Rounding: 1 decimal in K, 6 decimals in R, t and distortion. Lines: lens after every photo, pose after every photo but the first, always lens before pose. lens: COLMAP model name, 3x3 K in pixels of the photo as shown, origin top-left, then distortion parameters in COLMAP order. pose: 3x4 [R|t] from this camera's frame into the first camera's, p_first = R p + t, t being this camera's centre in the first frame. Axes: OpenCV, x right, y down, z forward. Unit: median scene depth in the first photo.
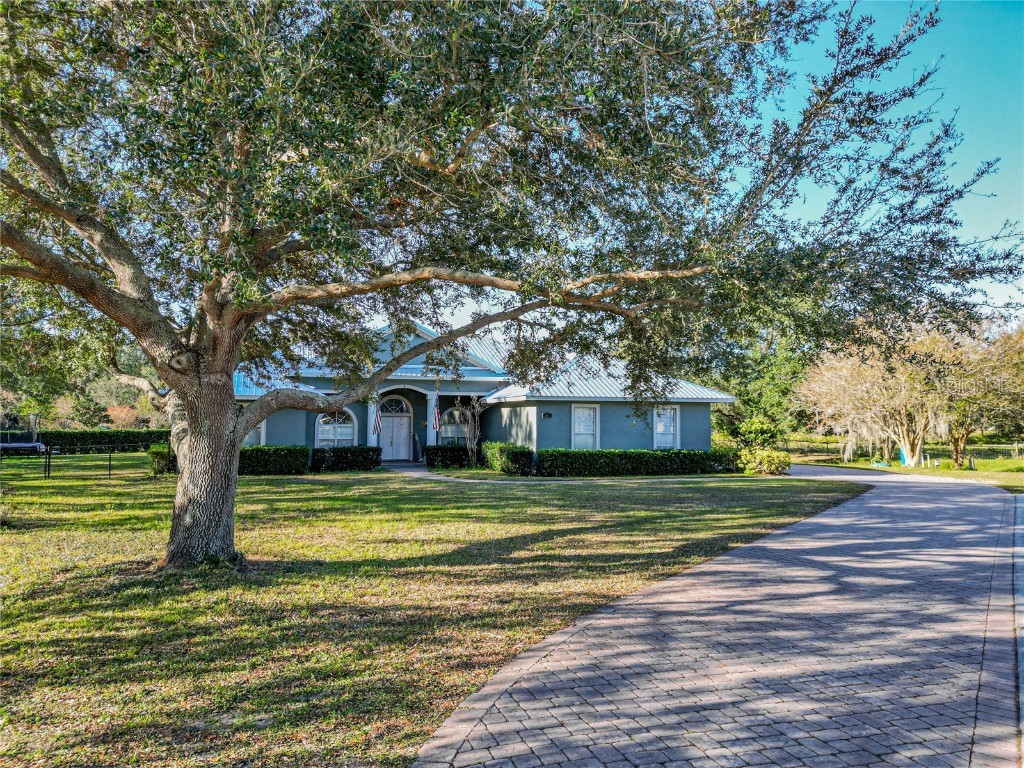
lens RADIAL K [[723.1, 0, 515.8], [0, 723.1, 383.2], [0, 0, 1]] dist [0.081861, -0.082274]
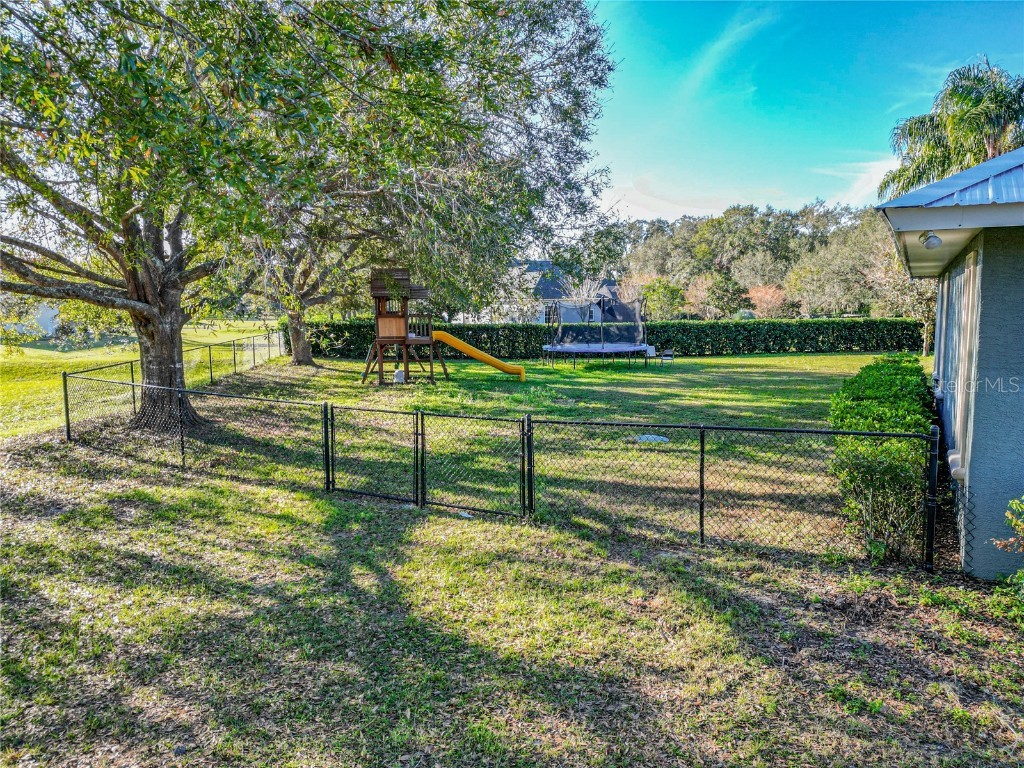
lens RADIAL K [[723.1, 0, 515.8], [0, 723.1, 383.2], [0, 0, 1]] dist [0.081861, -0.082274]
pose [[0.679324, 0.075687, -0.729925, -0.160929], [0.043004, 0.988852, 0.142559, 0.012541], [0.732577, -0.128233, 0.668496, 0.307609]]
